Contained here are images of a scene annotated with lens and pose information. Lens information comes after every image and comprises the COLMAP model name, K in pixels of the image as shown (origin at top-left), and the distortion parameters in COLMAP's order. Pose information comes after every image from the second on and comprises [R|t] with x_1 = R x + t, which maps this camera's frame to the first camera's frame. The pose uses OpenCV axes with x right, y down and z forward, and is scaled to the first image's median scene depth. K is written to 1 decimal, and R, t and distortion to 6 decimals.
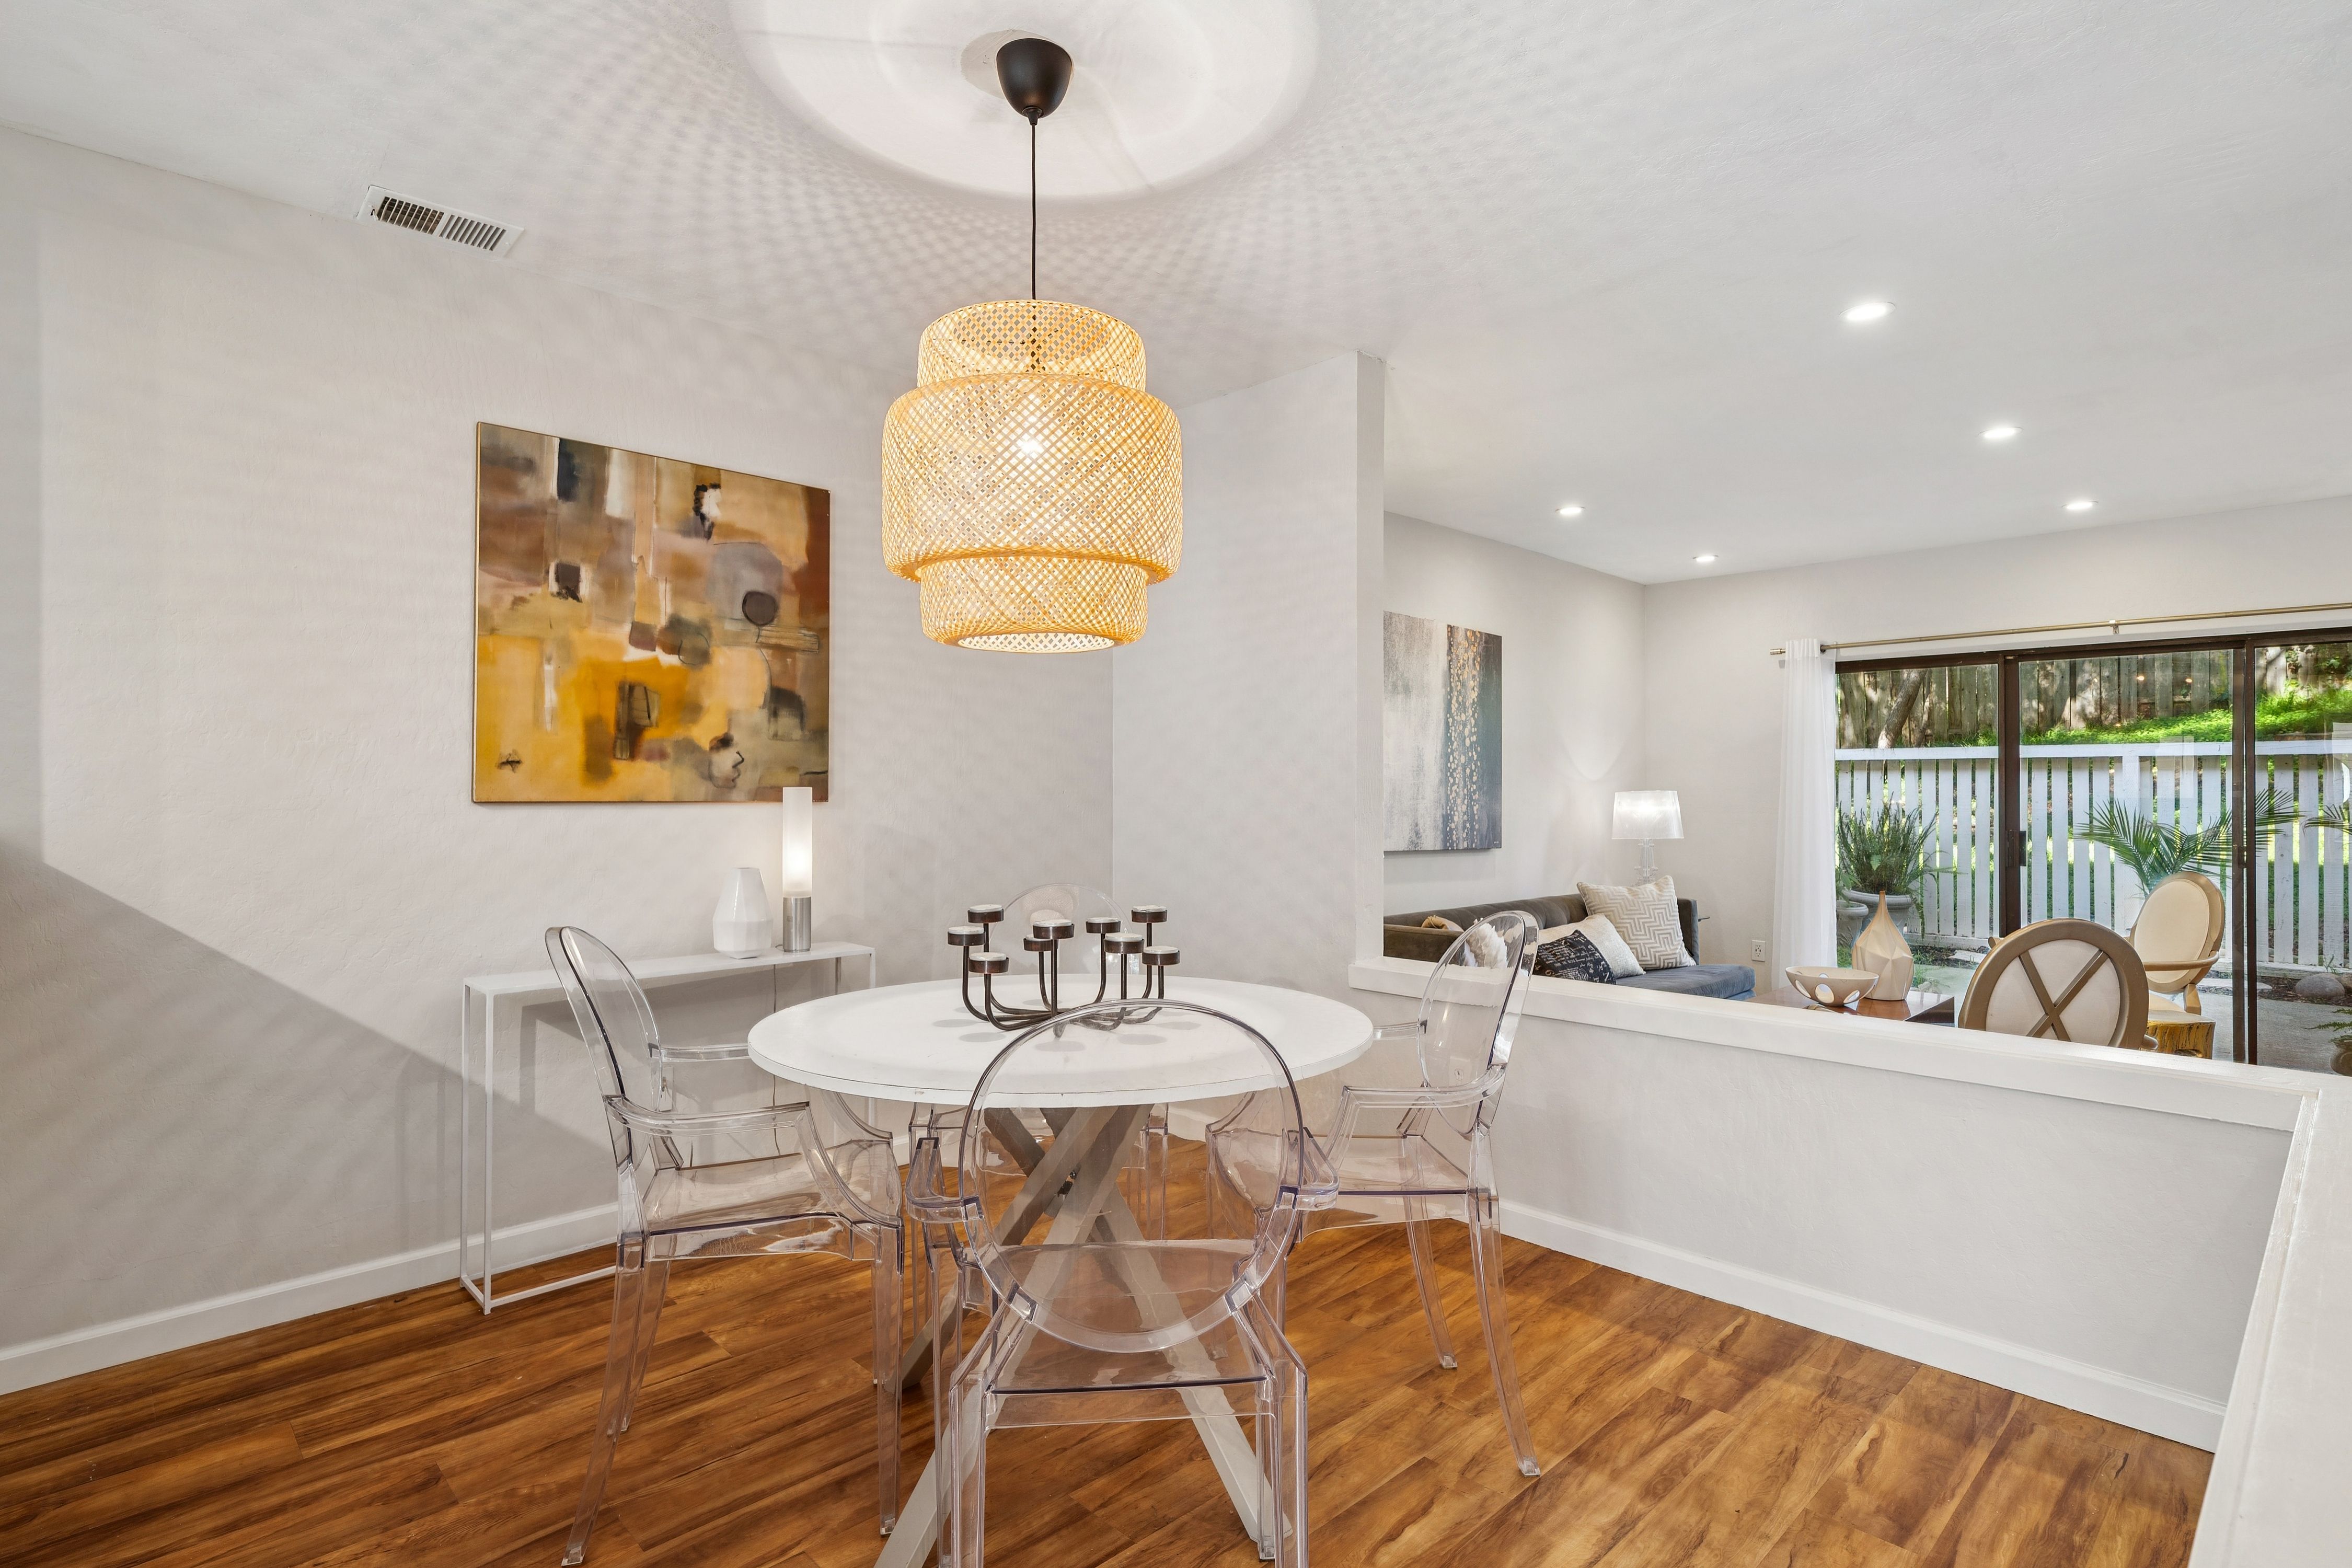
lens RADIAL K [[1160.1, 0, 1129.8], [0, 1160.1, 777.5], [0, 0, 1]] dist [-0.002410, 0.000789]
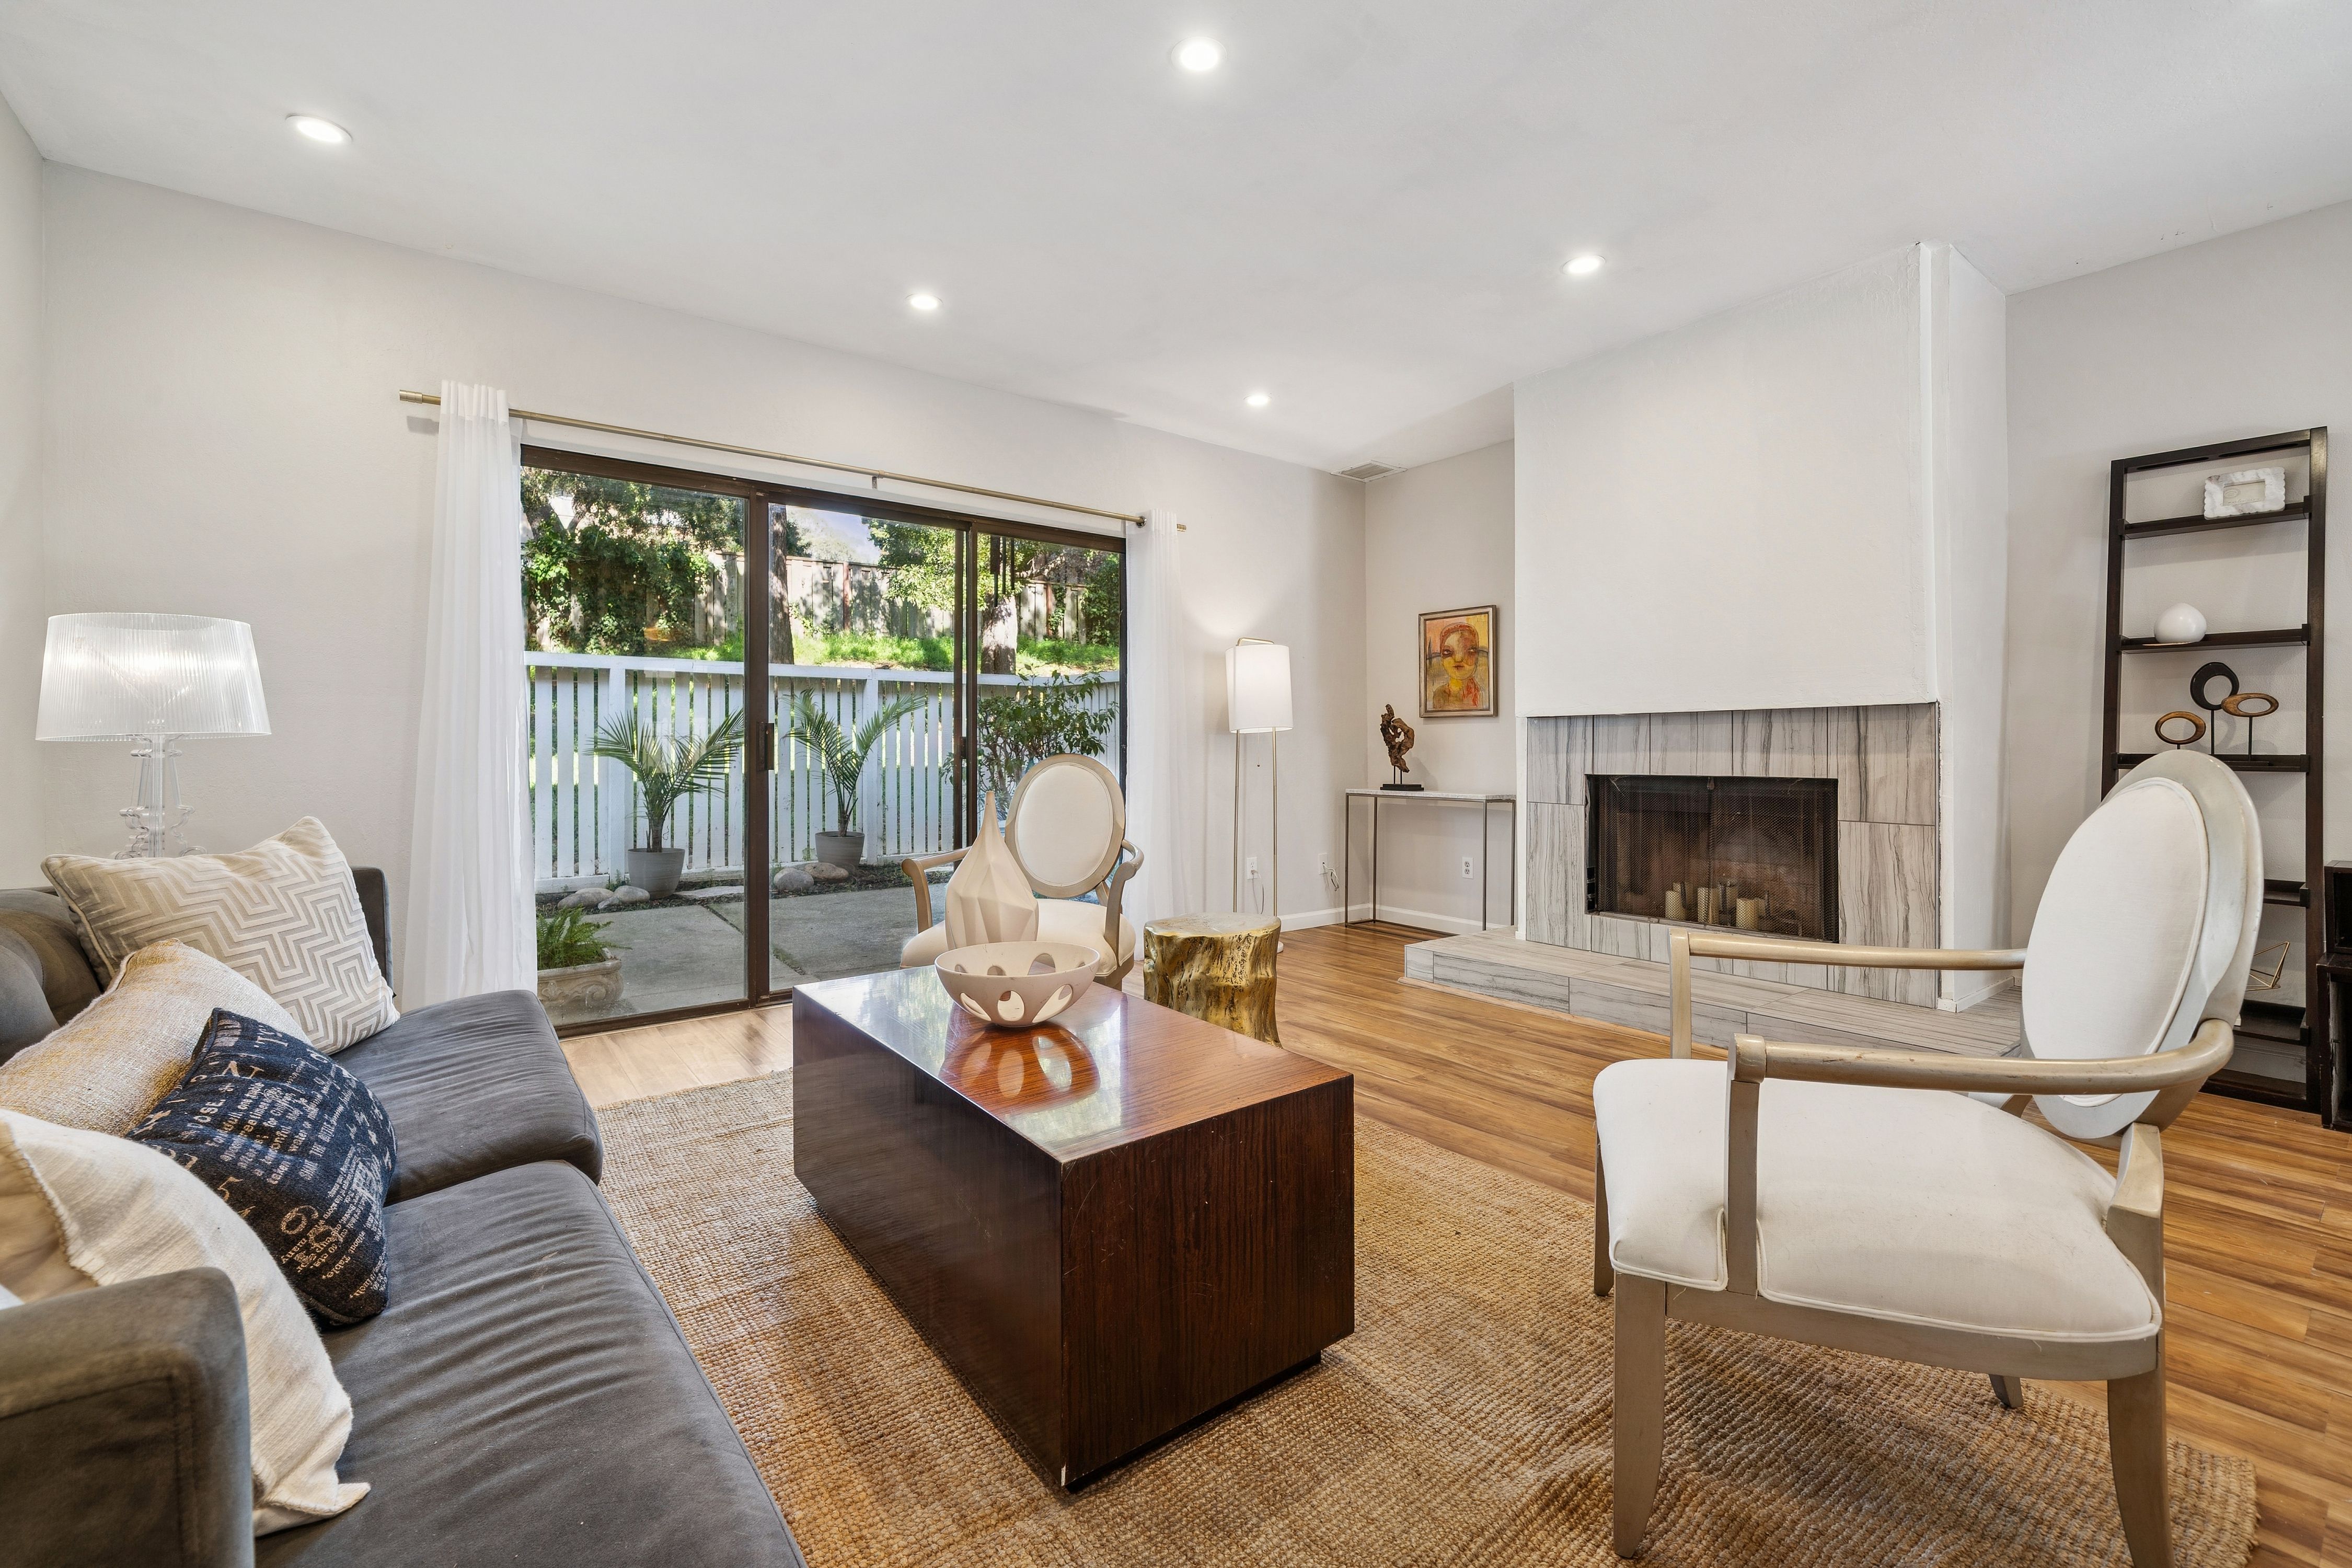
lens RADIAL K [[985.4, 0, 1163.8], [0, 985.4, 752.8], [0, 0, 1]] dist [-0.000250, -0.000110]
pose [[0.096458, -0.009021, 0.995296, 0.159595], [-0.003237, 0.999951, 0.009377, 0.063660], [-0.995332, -0.004126, 0.096424, 0.731405]]
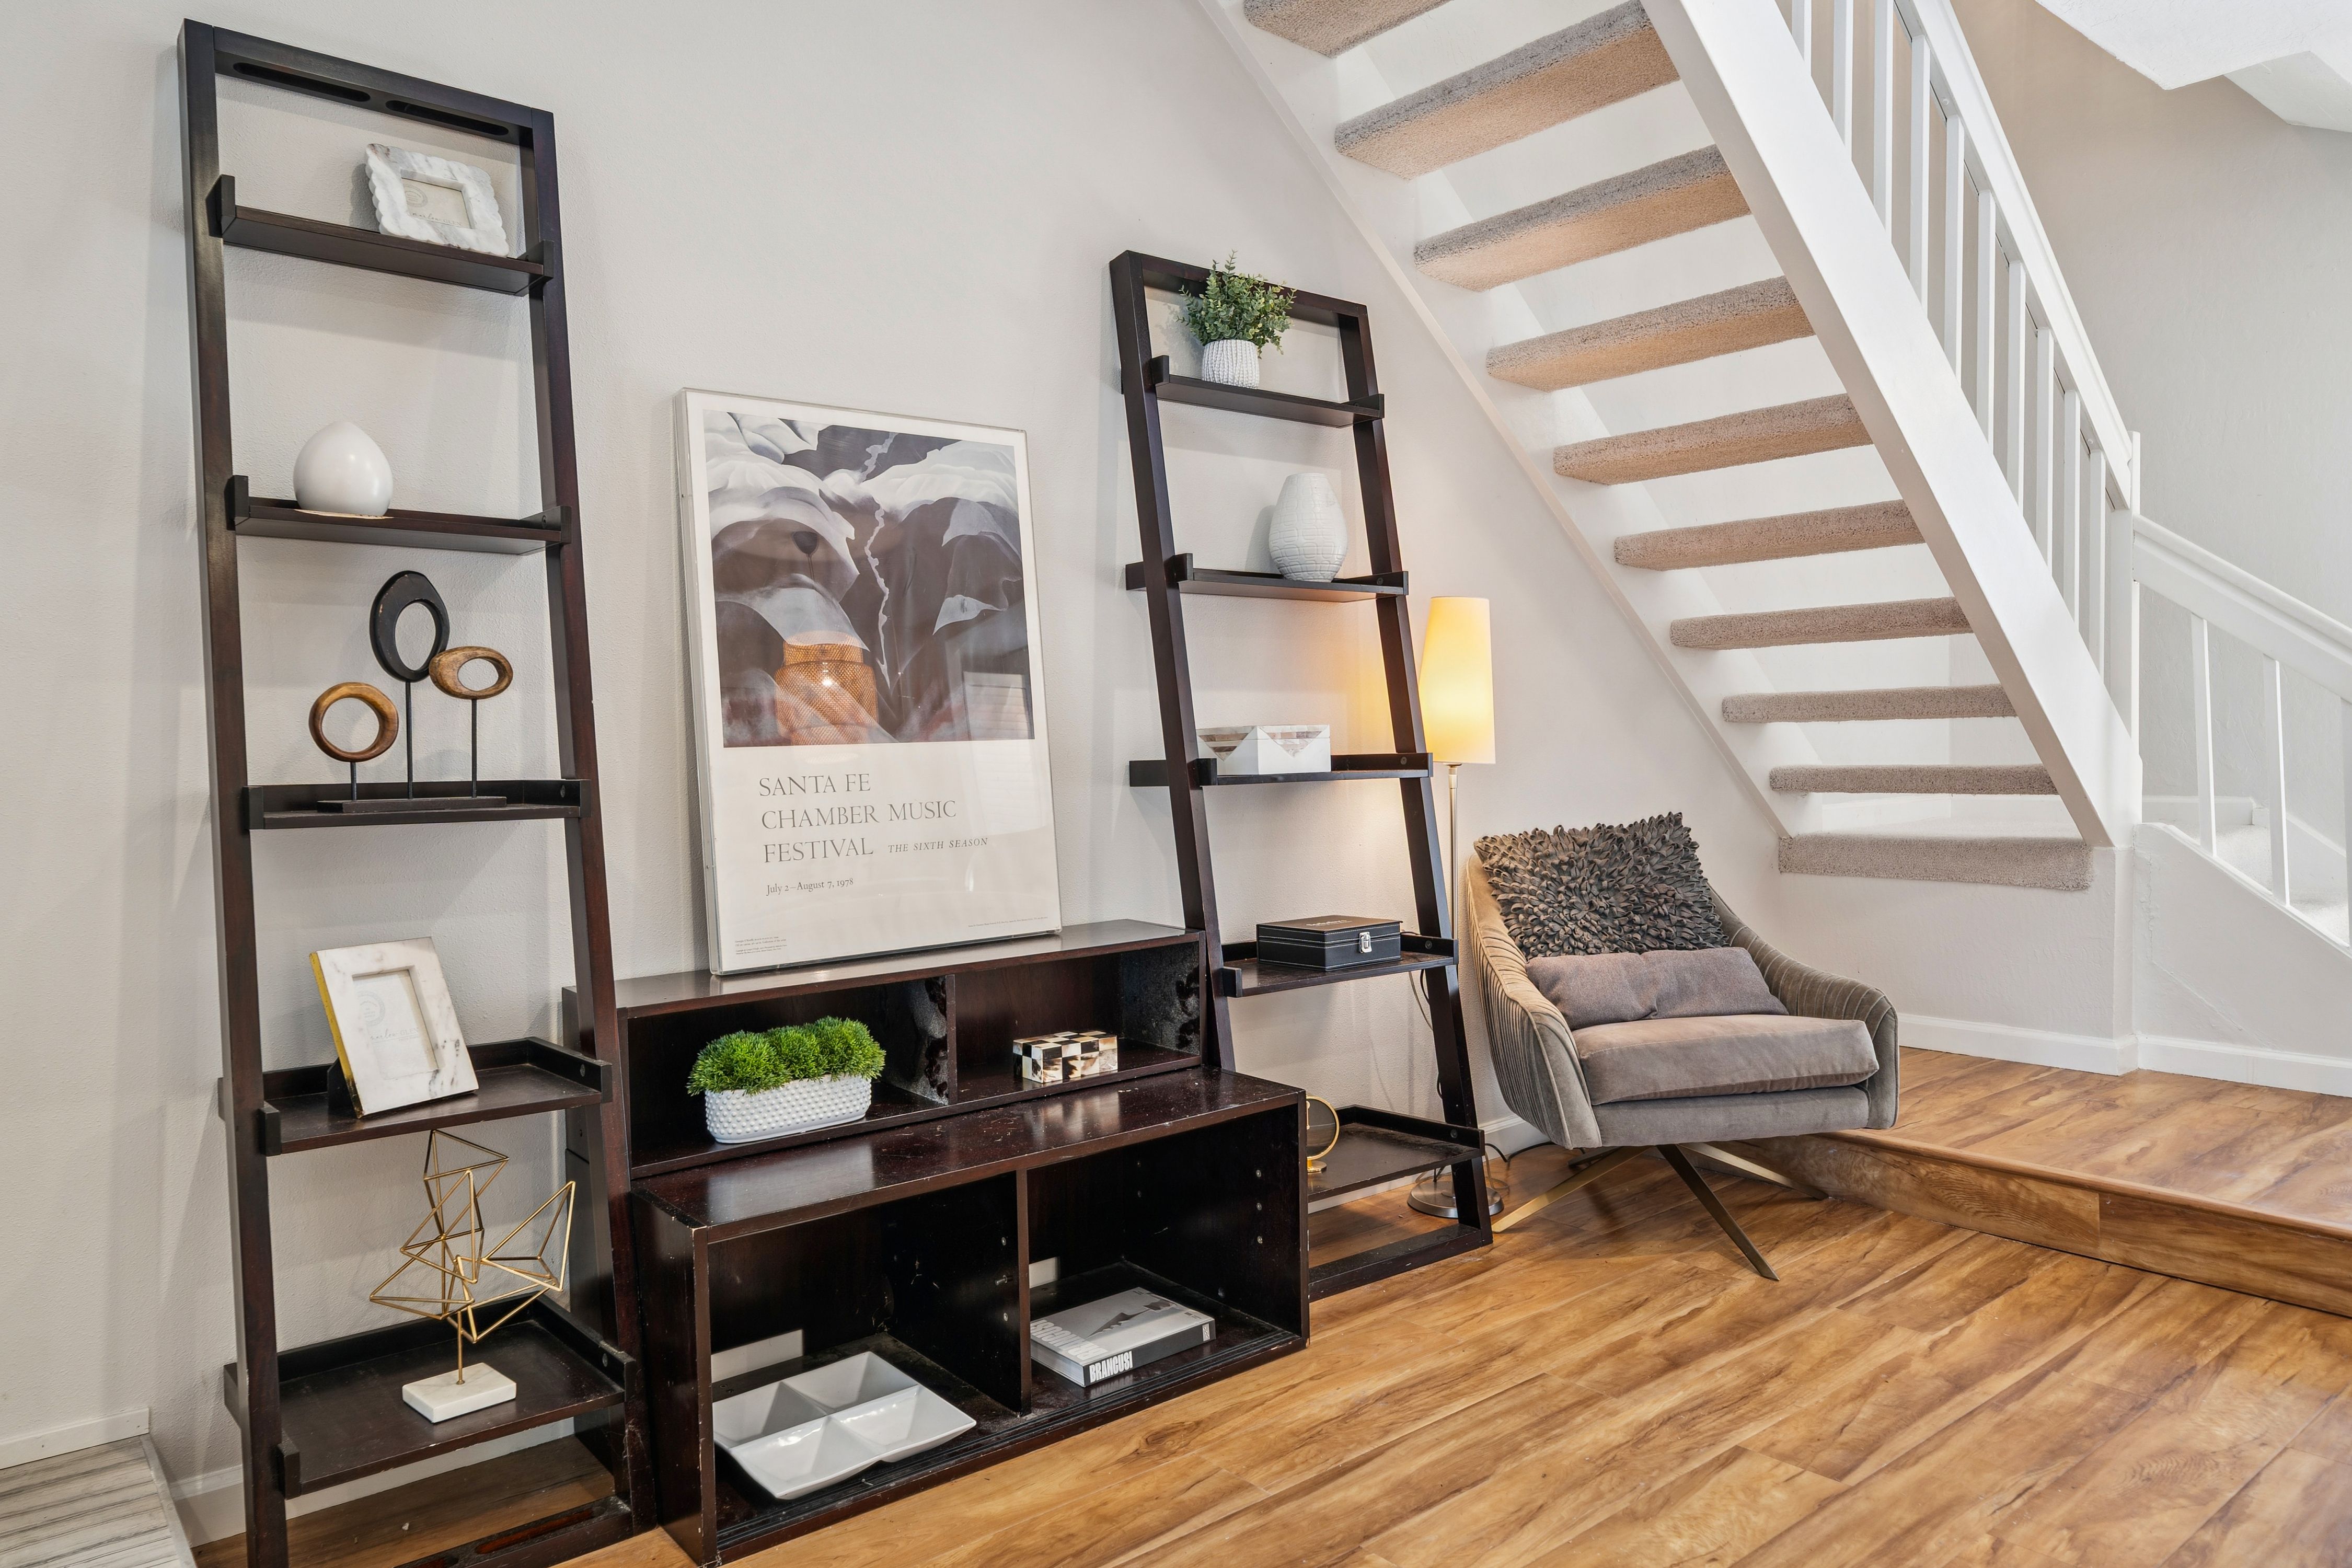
lens RADIAL K [[1558.6, 0, 1129.7], [0, 1558.6, 749.3], [0, 0, 1]] dist [-0.002857, -0.002154]
pose [[-0.997865, 0.006658, 0.064975, 0.558308], [0.007093, 0.999954, 0.006466, 0.058268], [-0.064929, 0.006913, -0.997866, 0.570703]]
